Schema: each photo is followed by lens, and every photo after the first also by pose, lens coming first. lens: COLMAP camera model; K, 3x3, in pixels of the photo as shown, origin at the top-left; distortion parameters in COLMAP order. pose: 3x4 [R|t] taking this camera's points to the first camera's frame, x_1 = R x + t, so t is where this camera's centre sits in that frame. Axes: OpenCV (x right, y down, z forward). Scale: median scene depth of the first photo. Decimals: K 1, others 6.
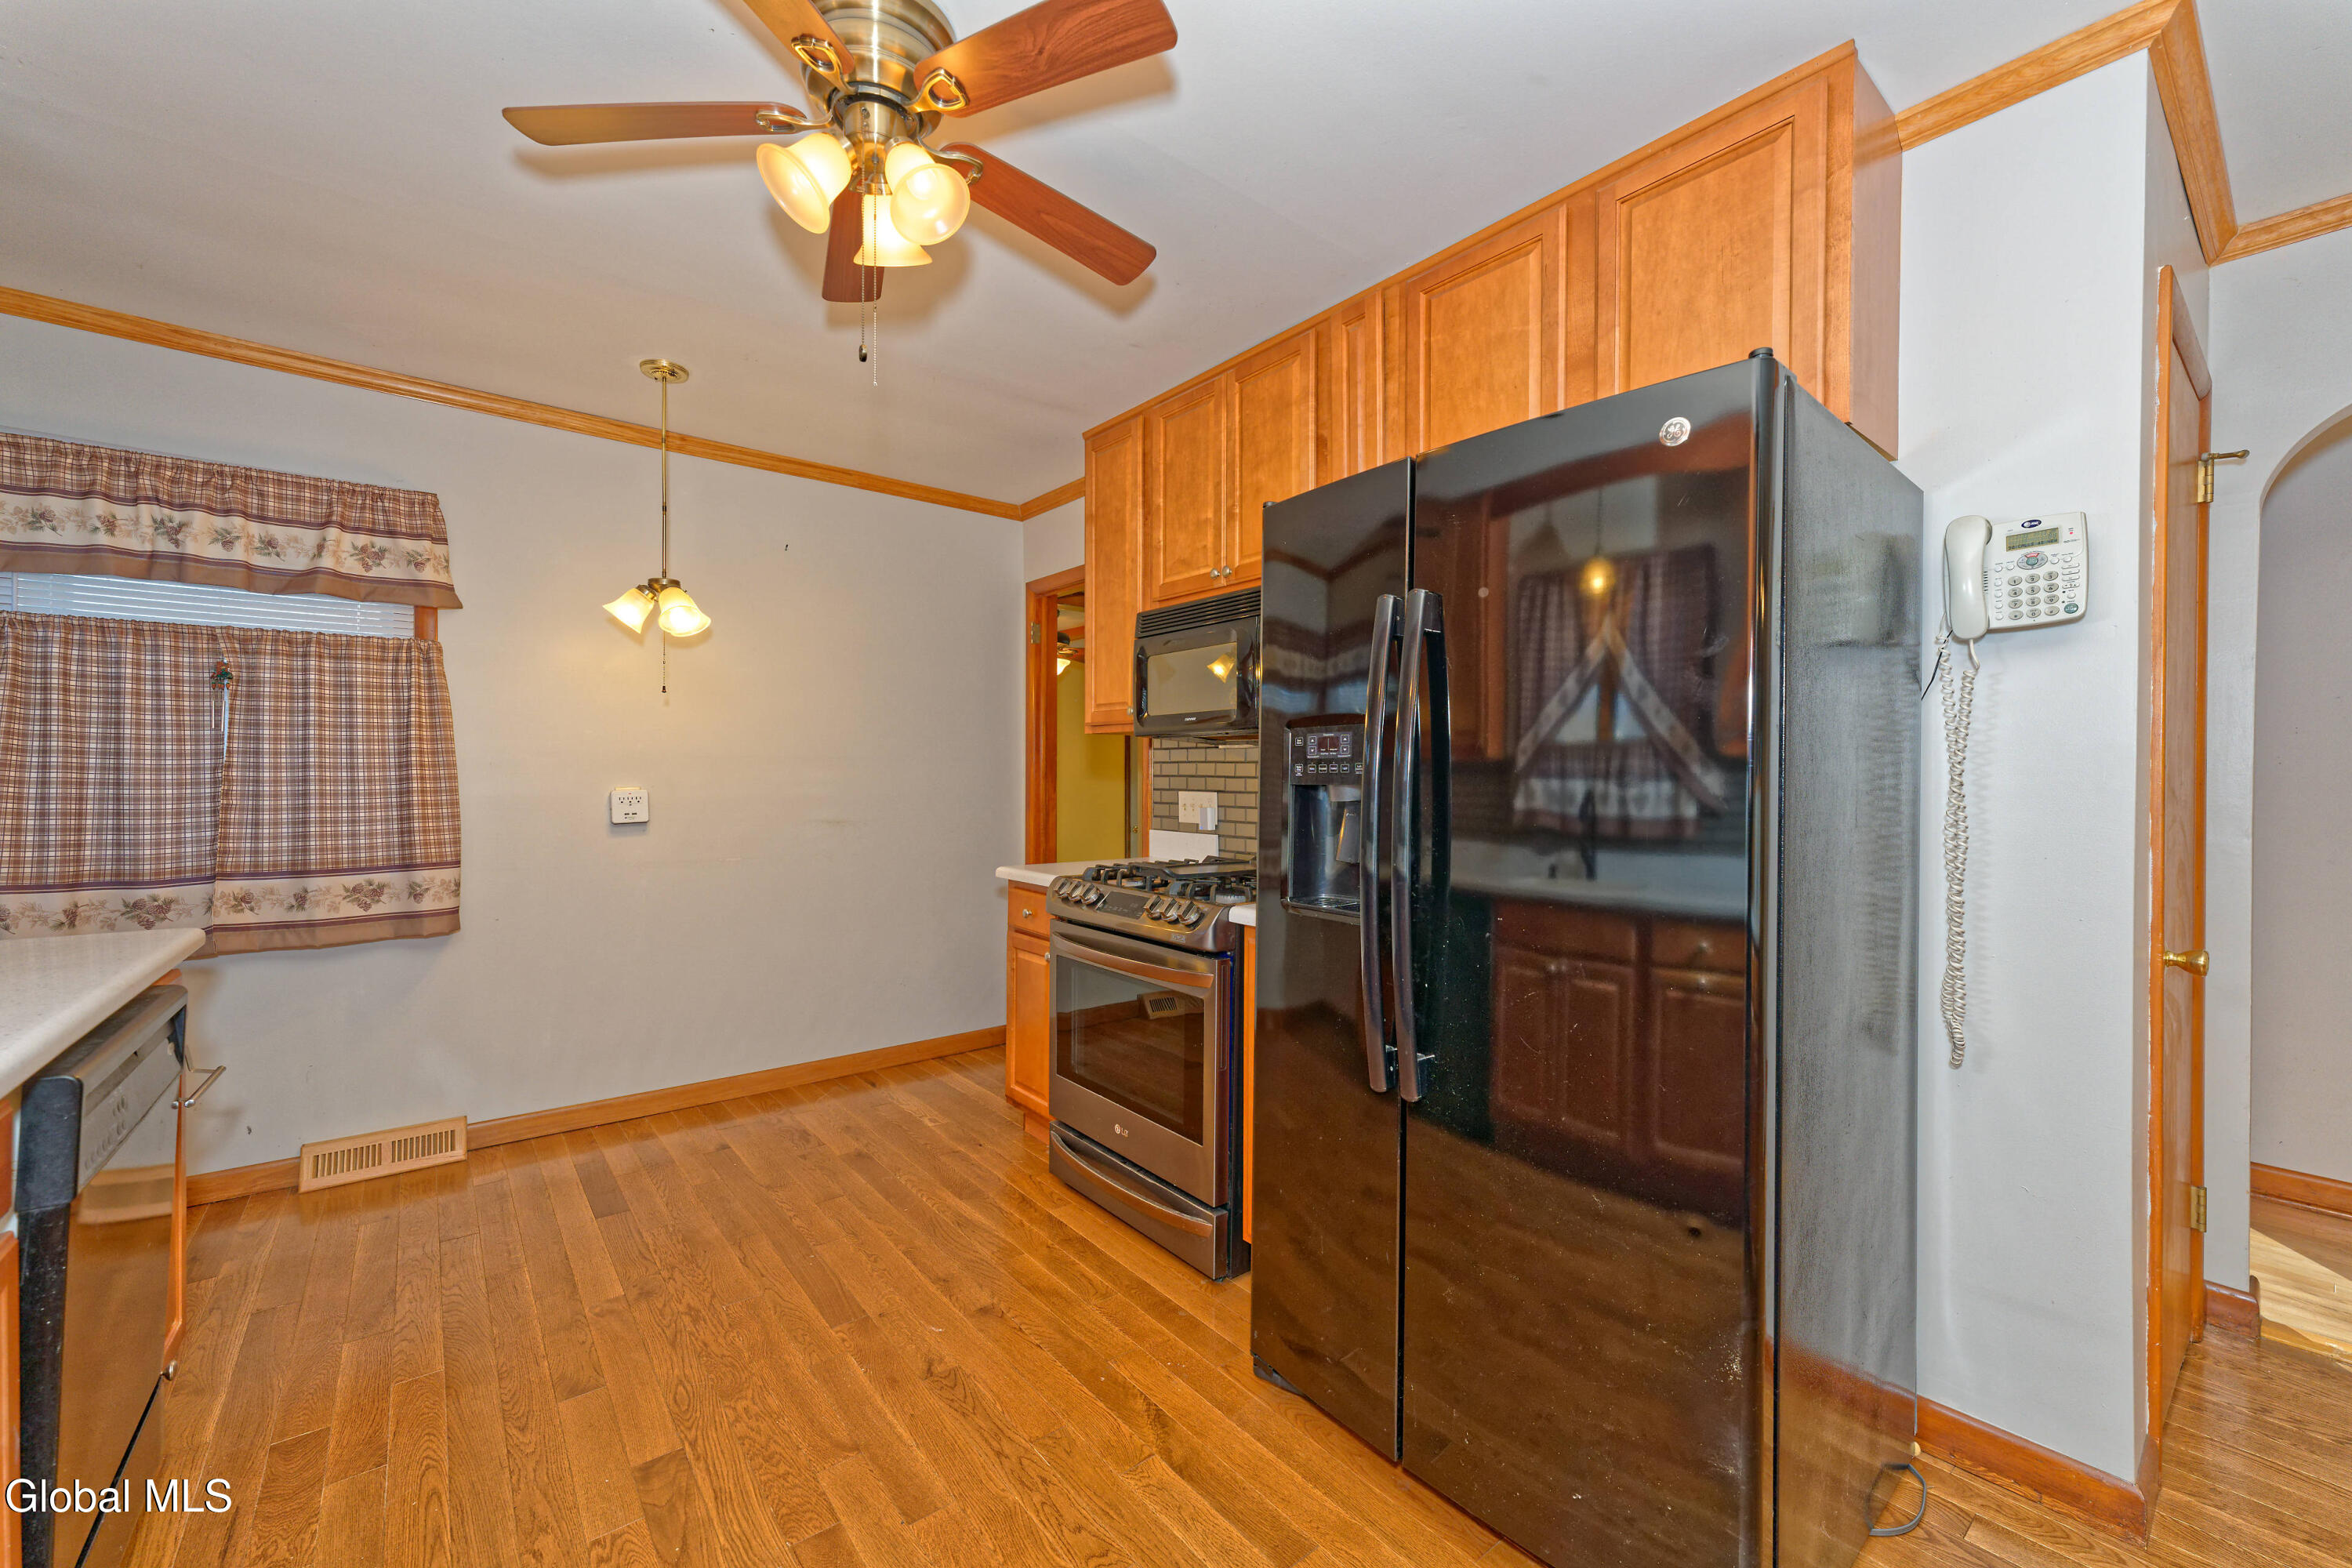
lens RADIAL K [[931.5, 0, 1174.8], [0, 931.5, 780.5], [0, 0, 1]] dist [0.013650, -0.003857]
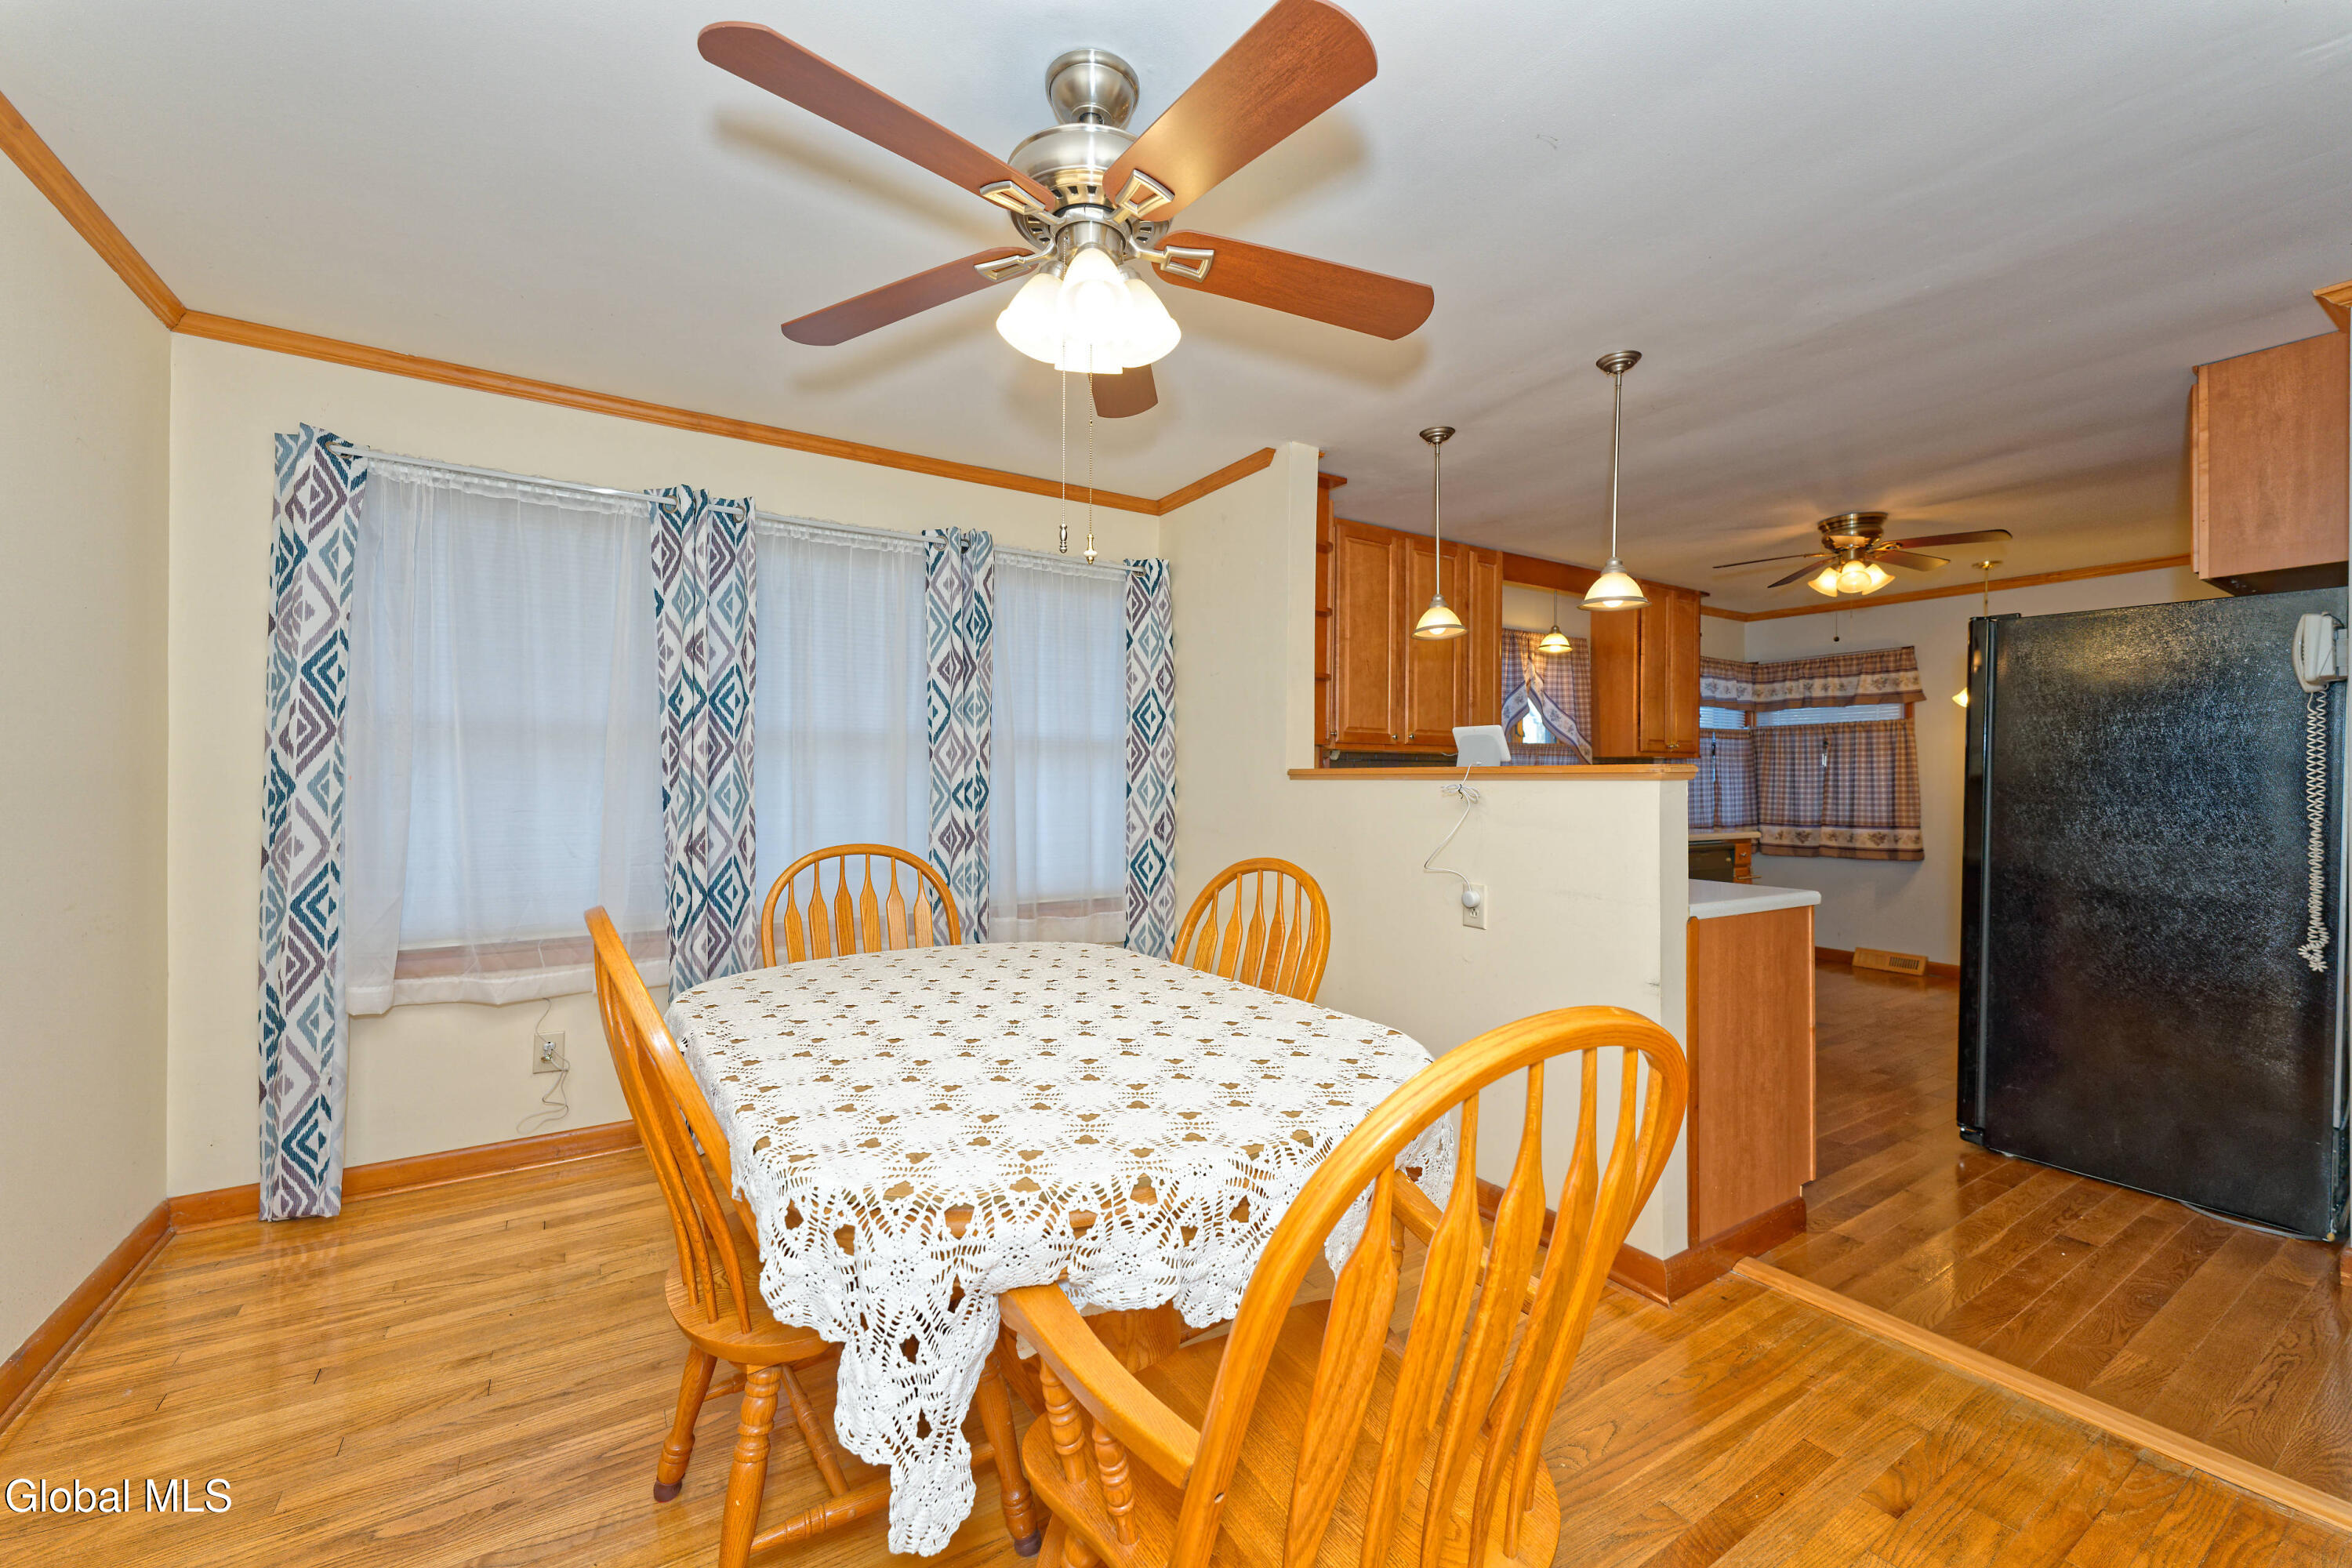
lens RADIAL K [[931.5, 0, 1174.8], [0, 931.5, 780.5], [0, 0, 1]] dist [0.013650, -0.003857]
pose [[-0.106663, -0.002982, -0.994291, 1.517010], [-0.008266, 0.999964, -0.002112, 0.004612], [0.994261, 0.007994, -0.106684, -0.403907]]
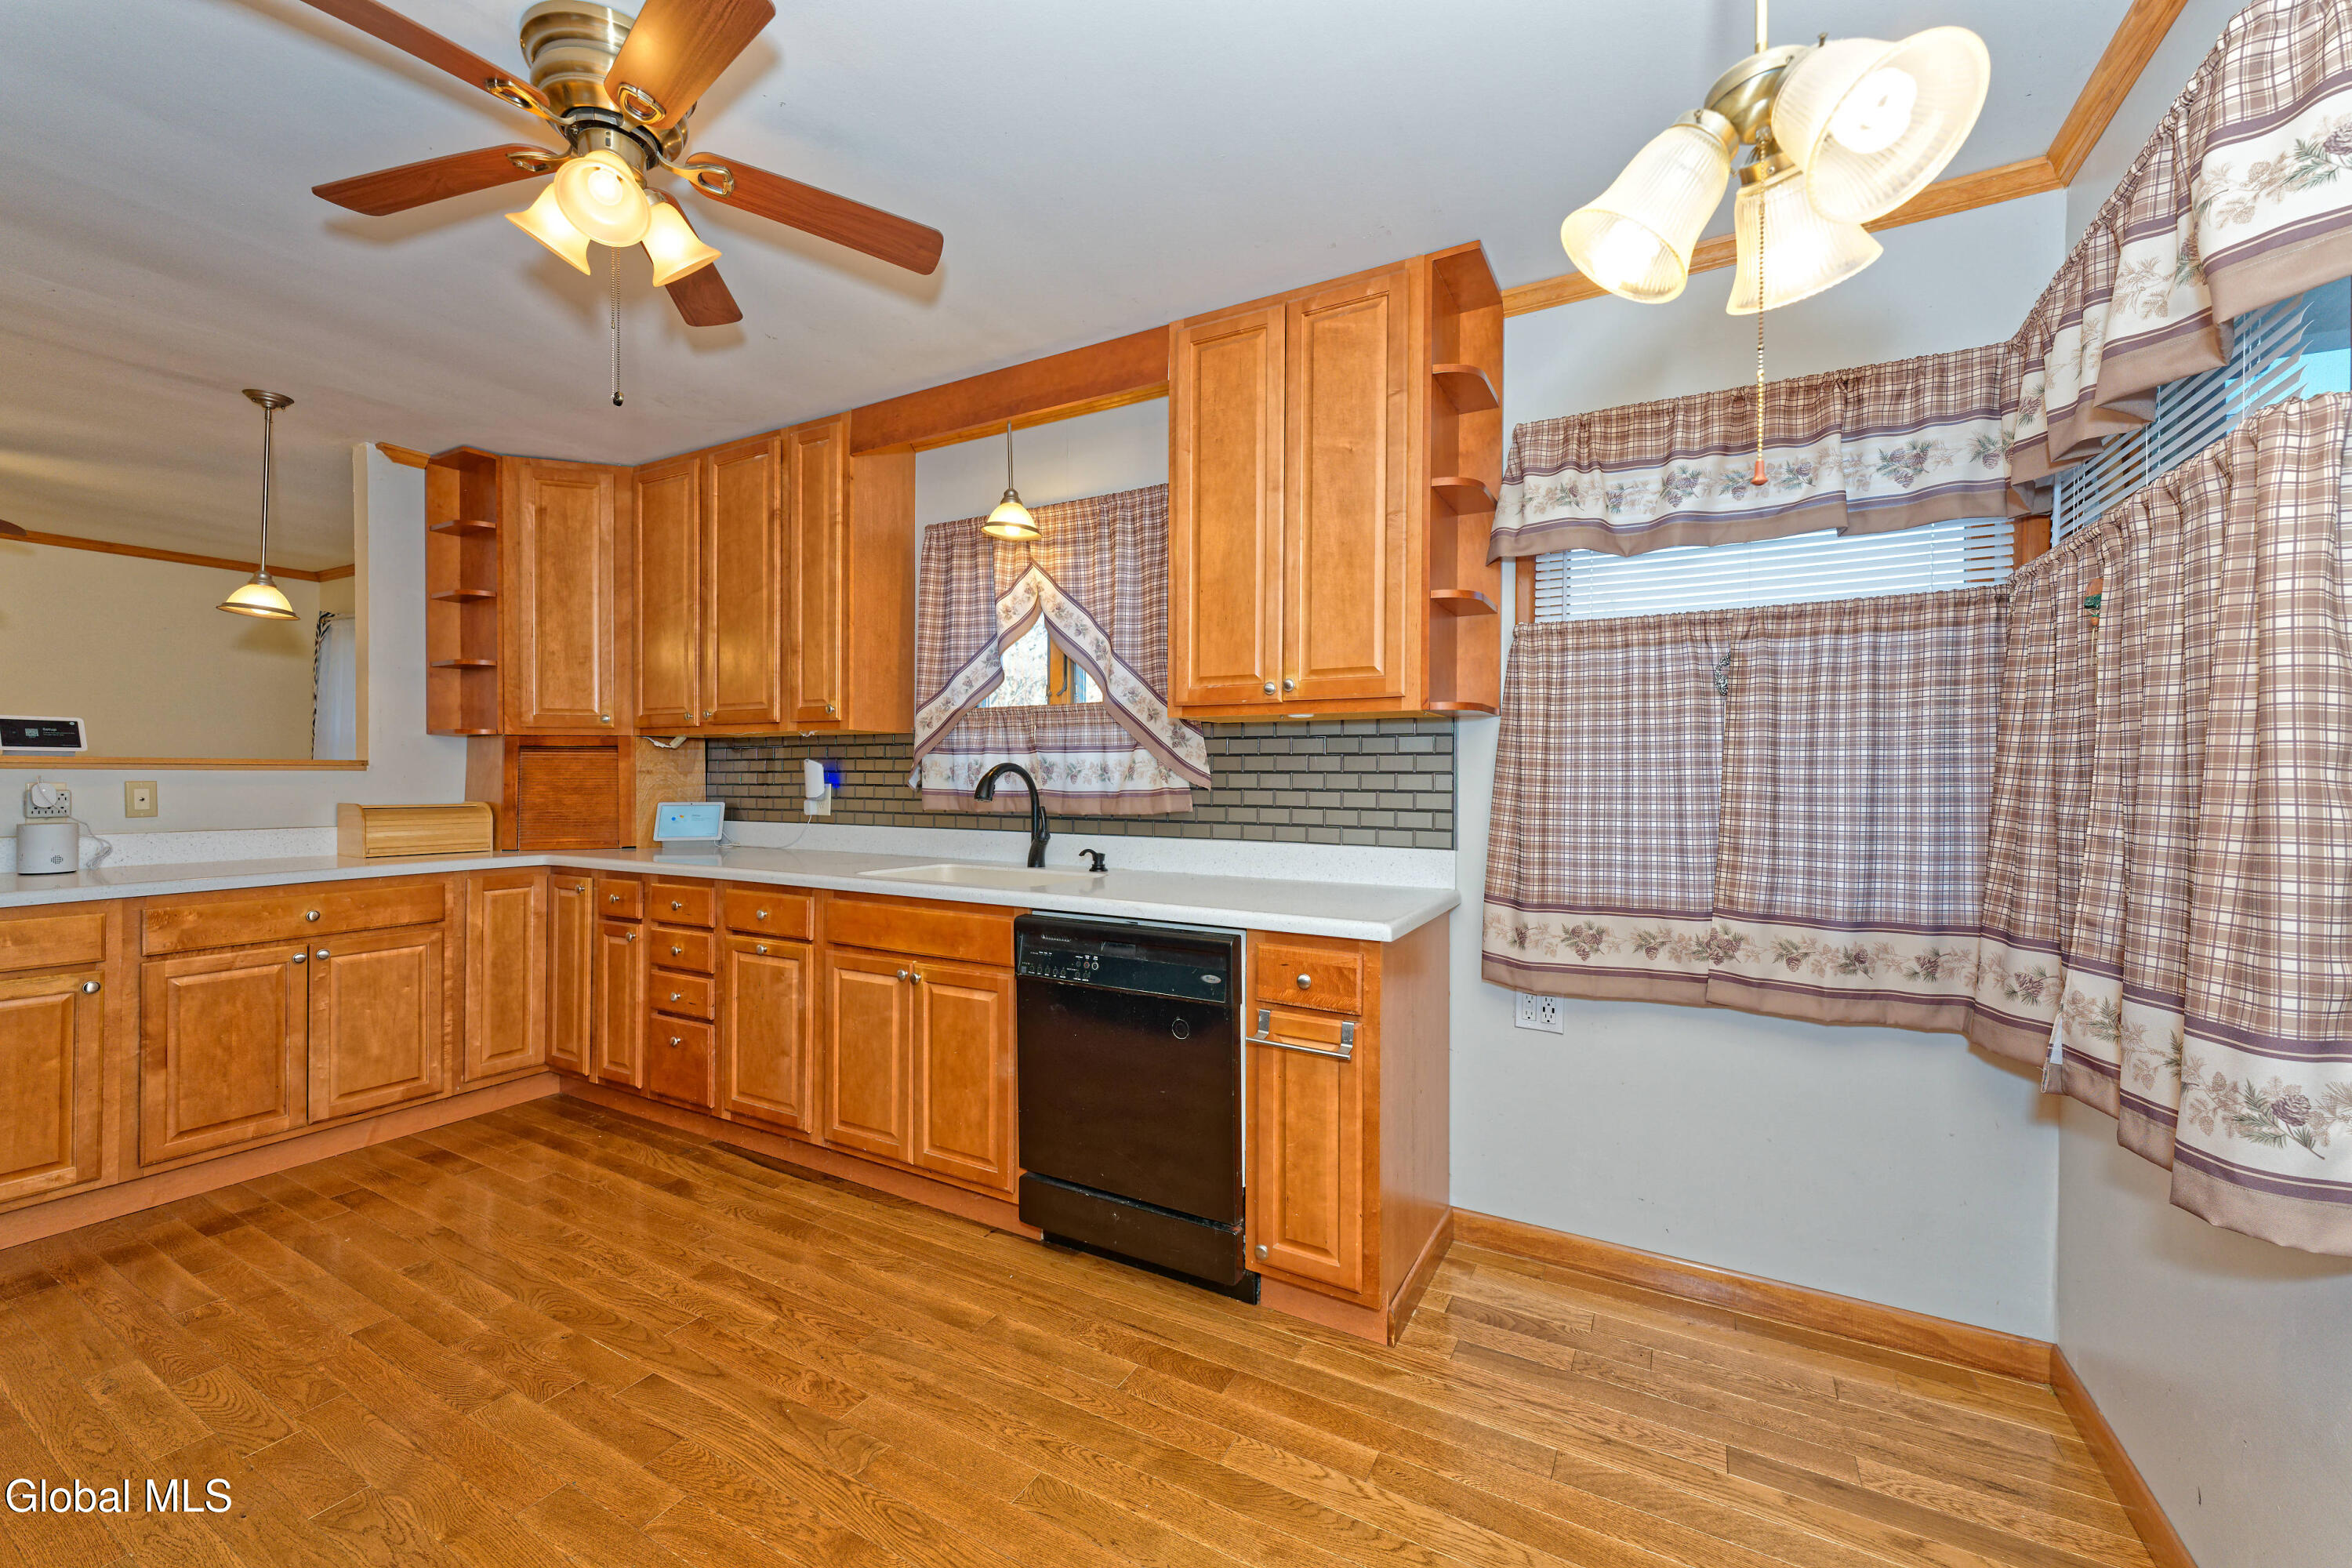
lens RADIAL K [[931.5, 0, 1174.8], [0, 931.5, 780.5], [0, 0, 1]] dist [0.013650, -0.003857]
pose [[-0.927699, -0.004947, -0.373297, -0.289630], [-0.008914, 0.999921, 0.008900, -0.007078], [0.373224, 0.011584, -0.927669, 1.245106]]
